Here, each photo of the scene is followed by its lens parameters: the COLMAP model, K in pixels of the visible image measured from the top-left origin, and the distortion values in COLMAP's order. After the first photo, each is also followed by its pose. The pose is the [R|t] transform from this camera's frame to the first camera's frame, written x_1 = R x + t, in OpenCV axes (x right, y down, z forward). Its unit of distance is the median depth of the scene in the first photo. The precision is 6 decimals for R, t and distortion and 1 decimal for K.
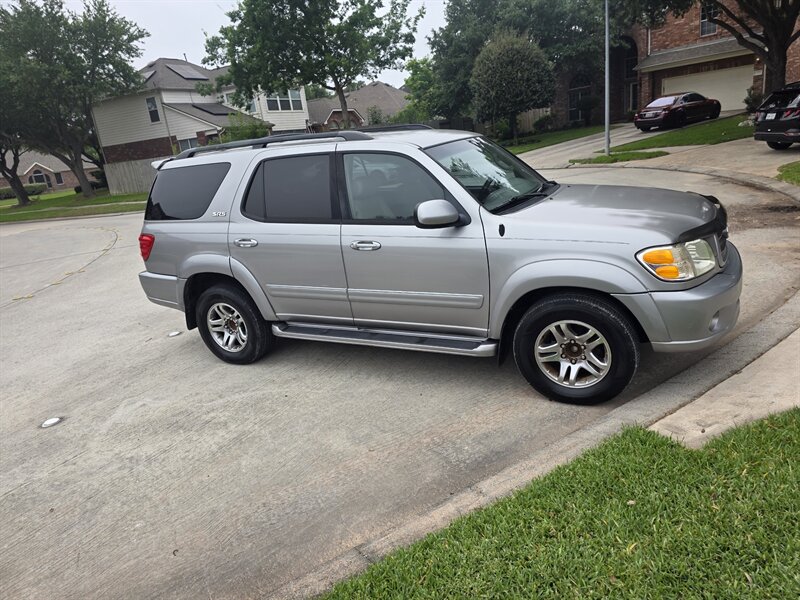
lens RADIAL K [[536.1, 0, 407.7], [0, 536.1, 303.5], [0, 0, 1]] dist [0.070019, -0.067759]
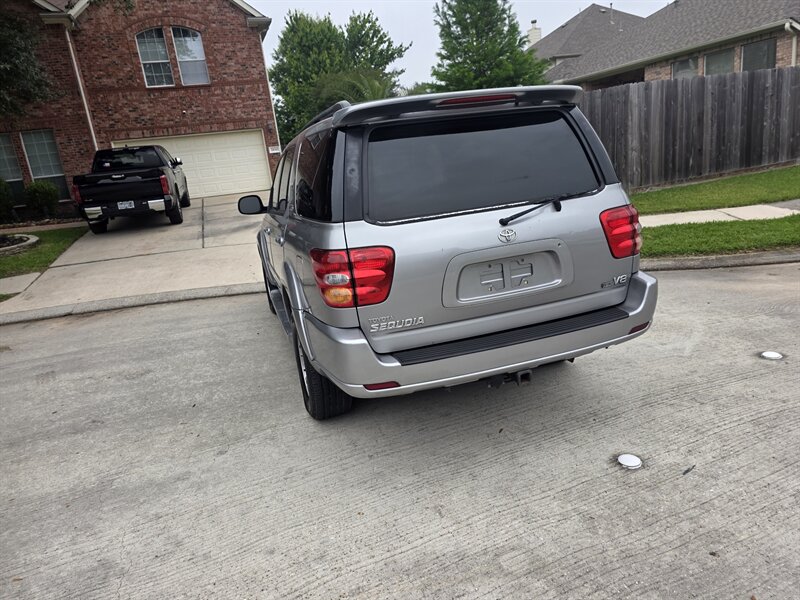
lens RADIAL K [[536.1, 0, 408.1], [0, 536.1, 302.8], [0, 0, 1]] dist [0.070019, -0.067759]
pose [[-0.693601, 0.009049, 0.720303, -0.706388], [0.390820, 0.844694, 0.365721, -0.327157], [-0.605126, 0.535173, -0.589417, 1.468423]]
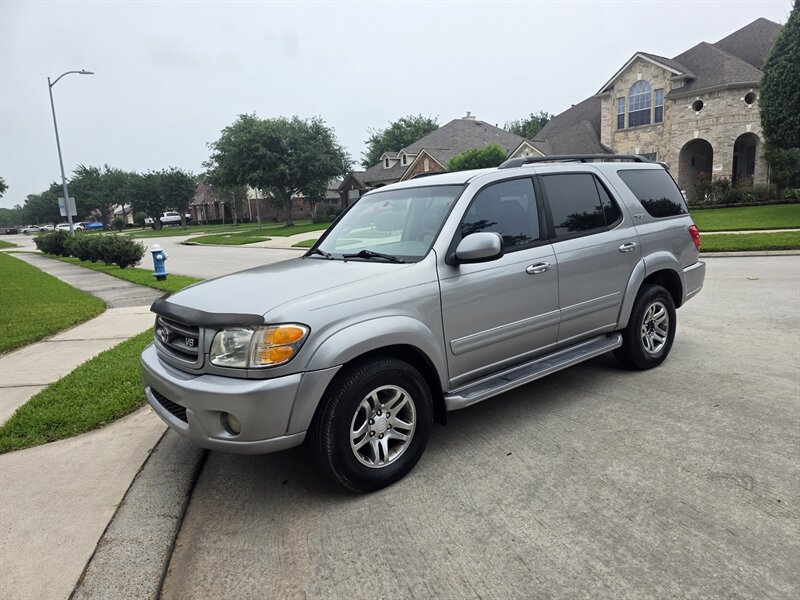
lens RADIAL K [[536.1, 0, 407.8], [0, 536.1, 307.2], [0, 0, 1]] dist [0.070019, -0.067759]
pose [[-0.407430, 0.305227, -0.860719, 0.794497], [-0.160363, 0.903937, 0.396462, -0.397437], [0.899046, 0.299558, -0.319344, 1.103705]]
